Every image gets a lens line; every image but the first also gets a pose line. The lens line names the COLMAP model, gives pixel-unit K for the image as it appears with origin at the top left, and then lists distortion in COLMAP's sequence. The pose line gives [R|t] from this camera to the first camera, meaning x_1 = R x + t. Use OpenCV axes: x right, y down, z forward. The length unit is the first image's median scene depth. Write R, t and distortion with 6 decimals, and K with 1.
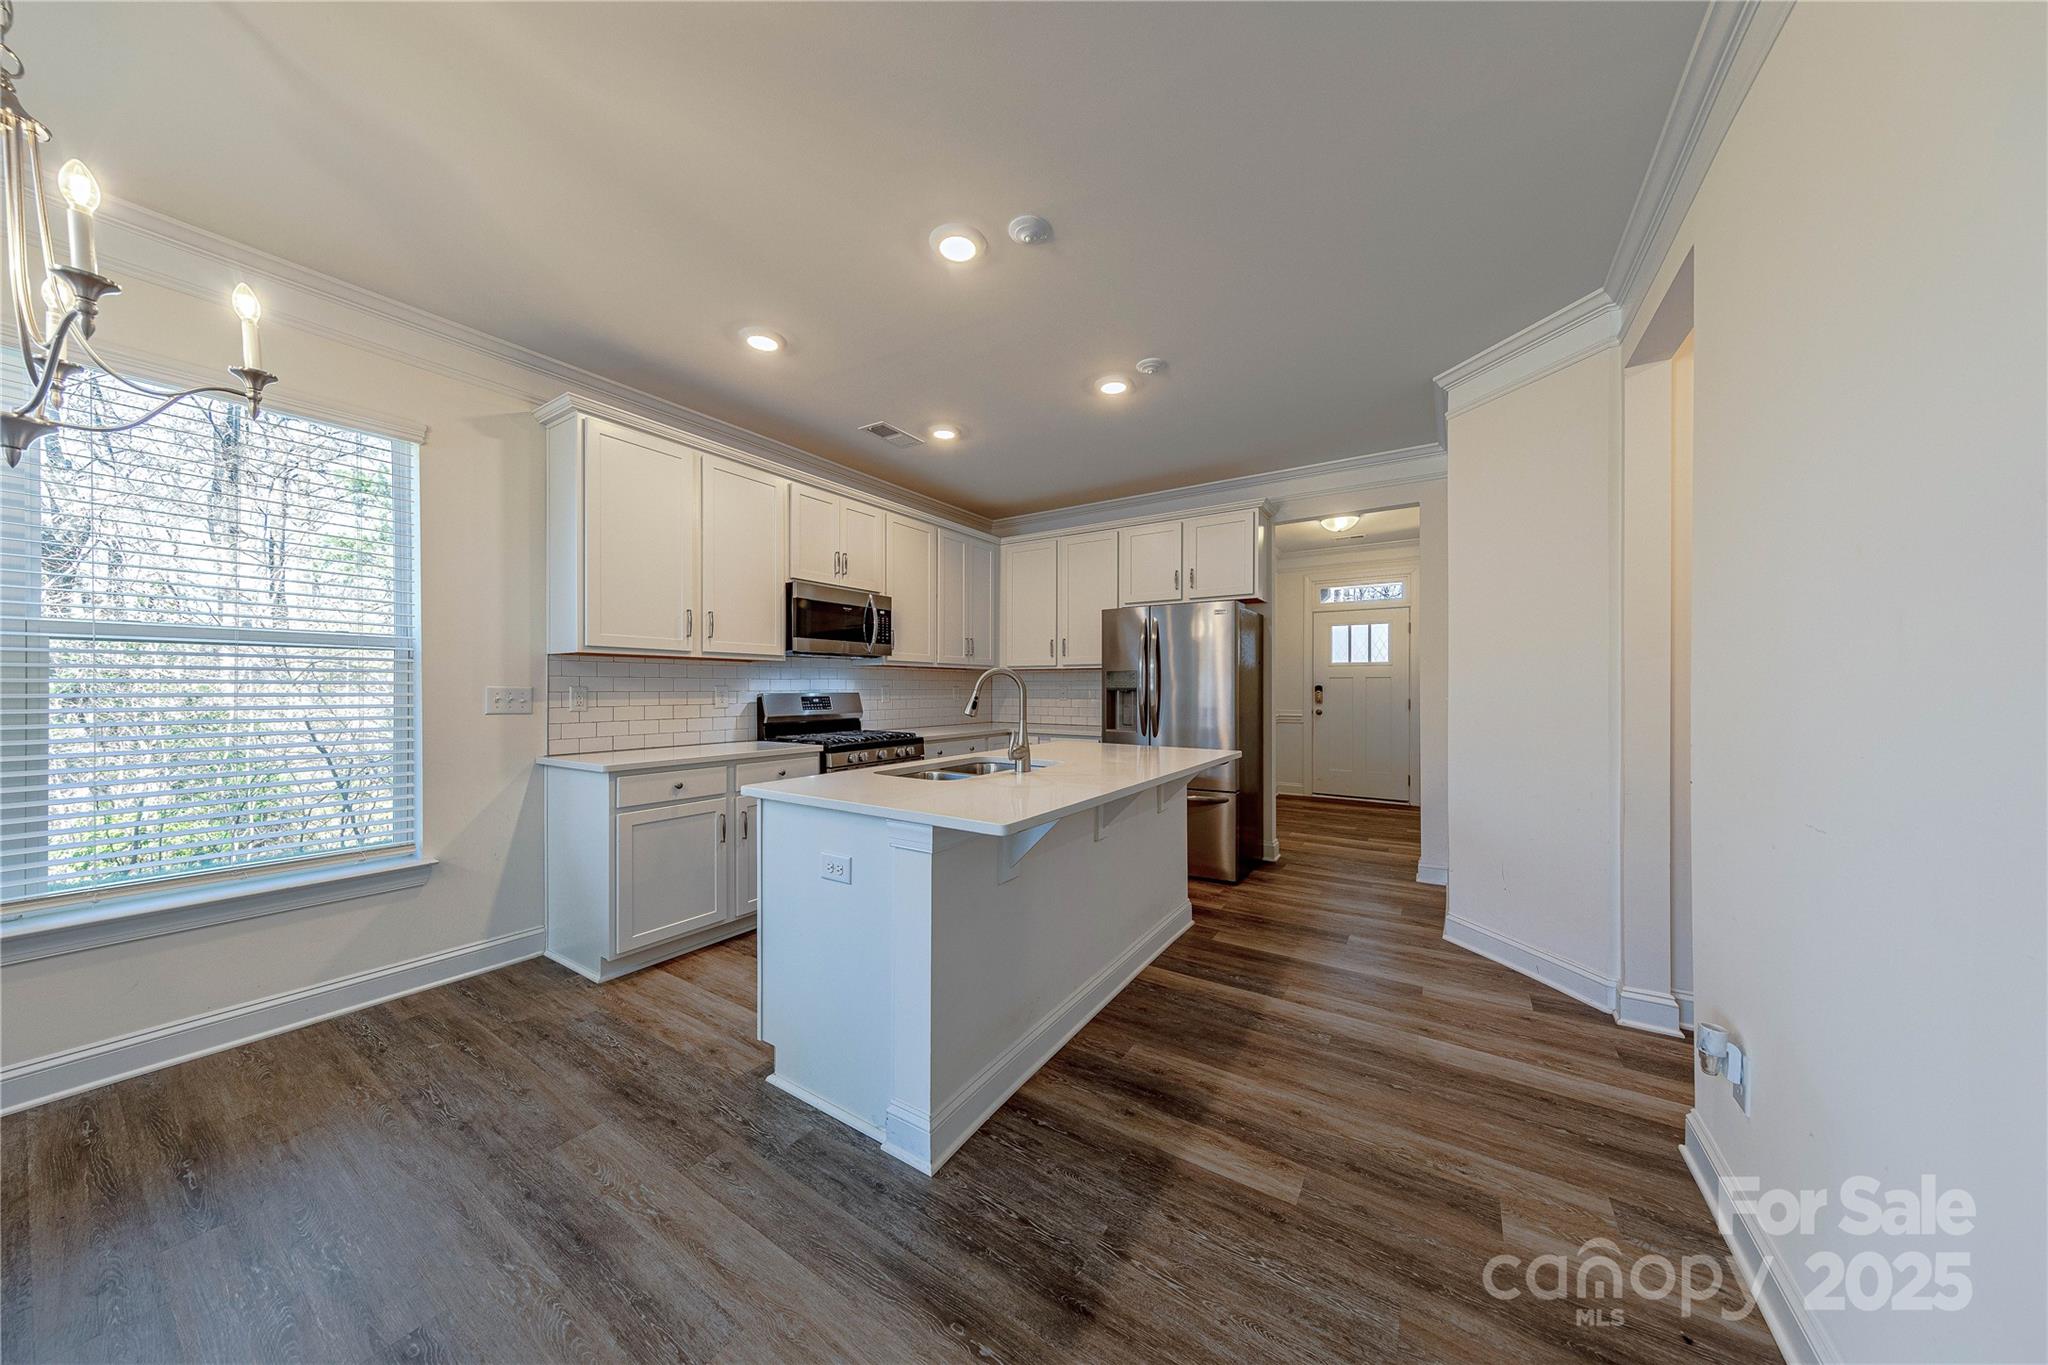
lens RADIAL K [[649.2, 0, 1022.3], [0, 649.2, 687.0], [0, 0, 1]] dist [0.006444, -0.000344]
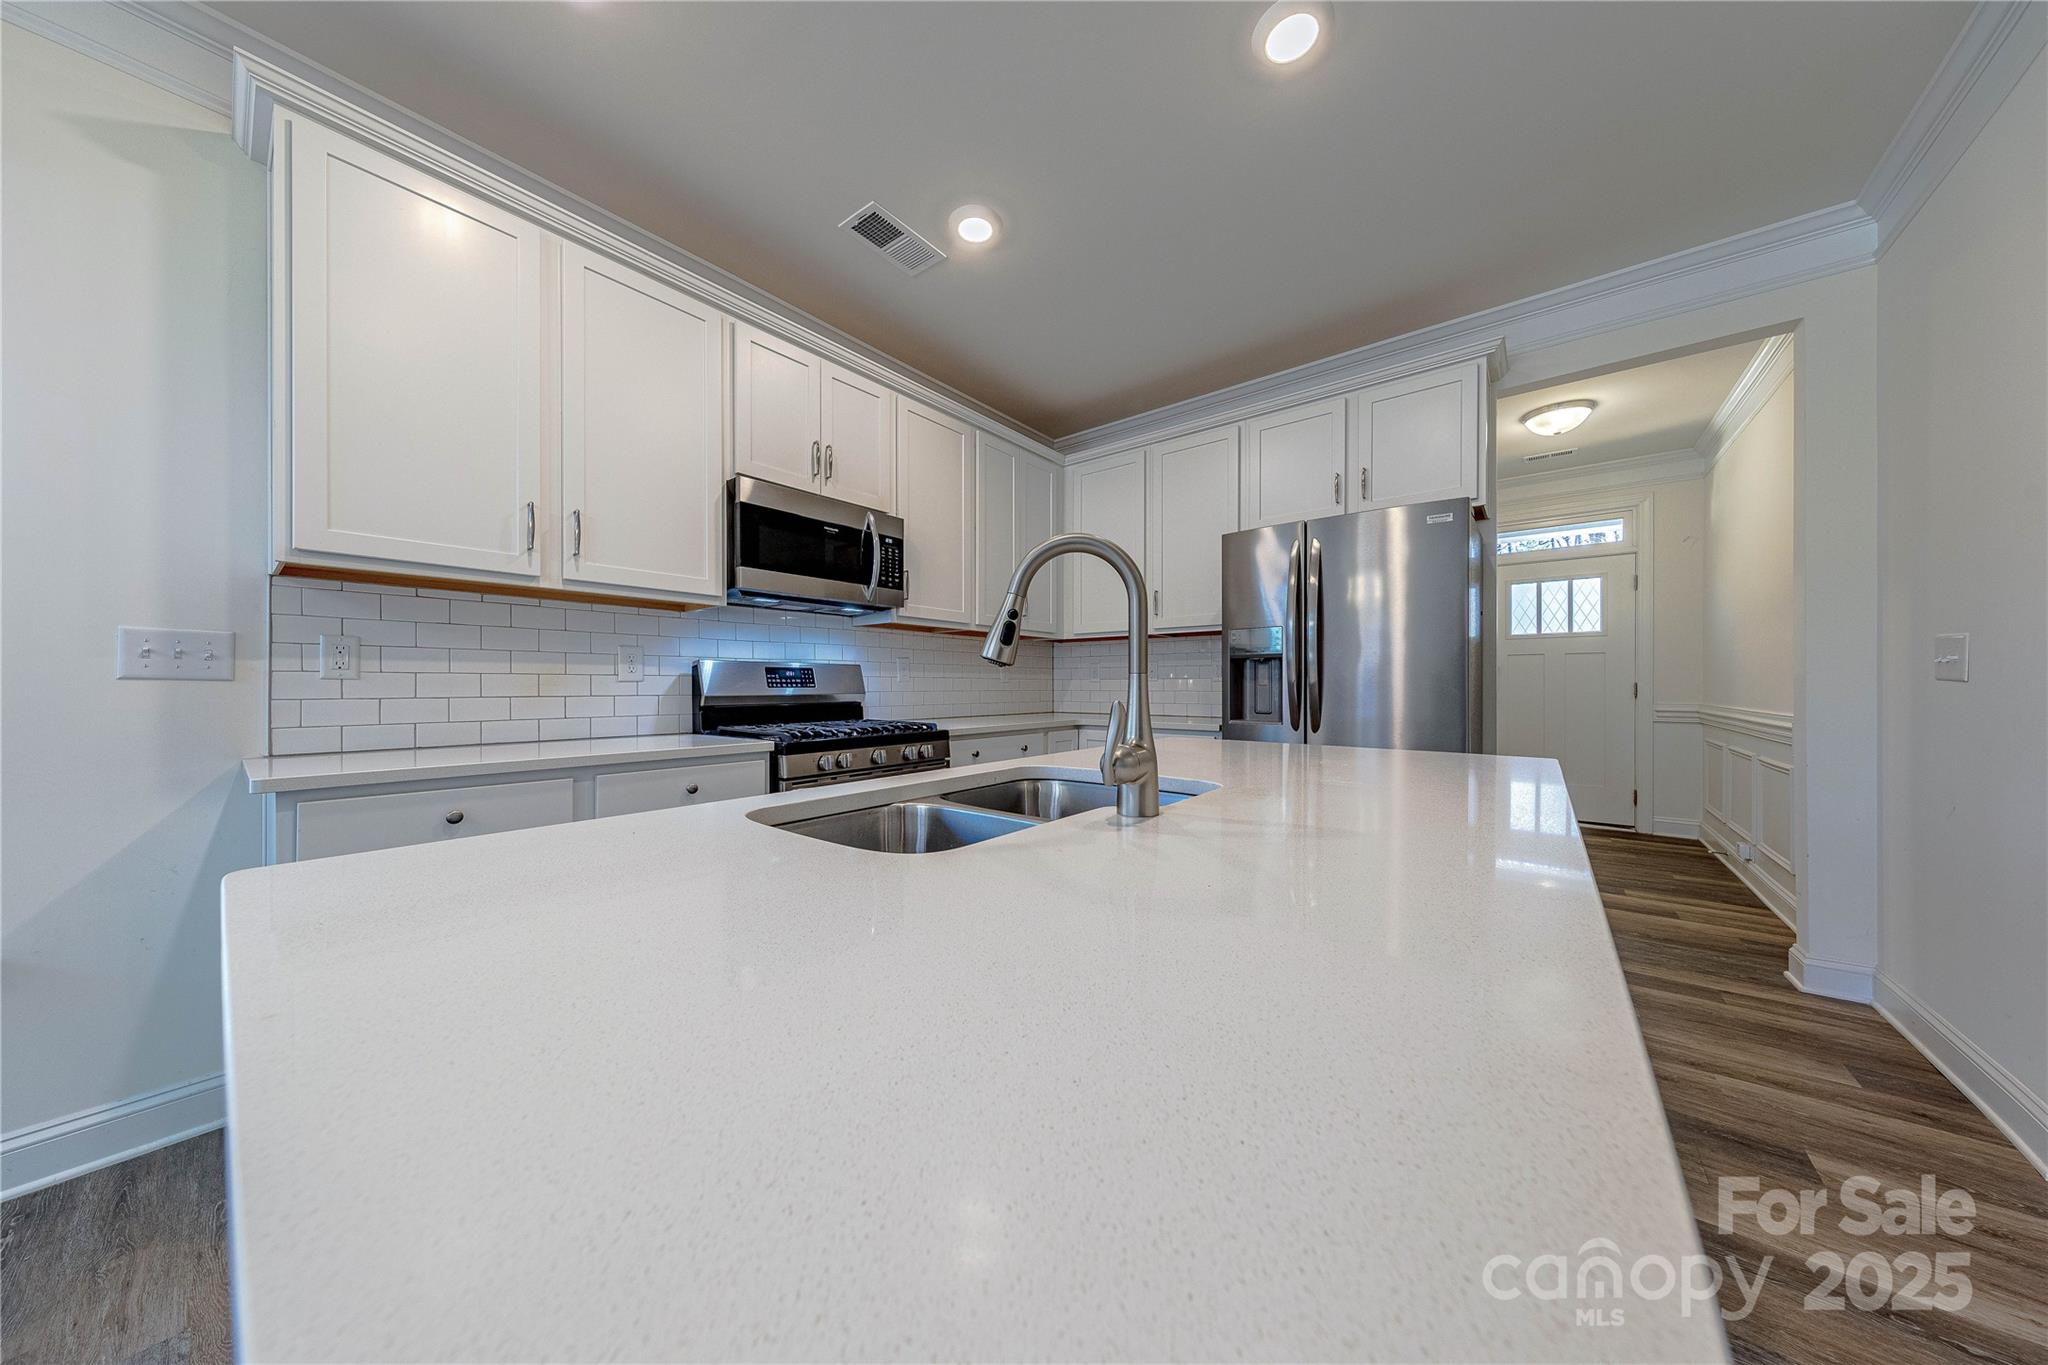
lens RADIAL K [[649.2, 0, 1018.0], [0, 649.2, 678.7], [0, 0, 1]] dist [0.006444, -0.000344]
pose [[0.995558, -0.002551, -0.094114, -0.025924], [0.001657, 0.999953, -0.009582, 0.036704], [0.094134, 0.009384, 0.995515, 0.405349]]
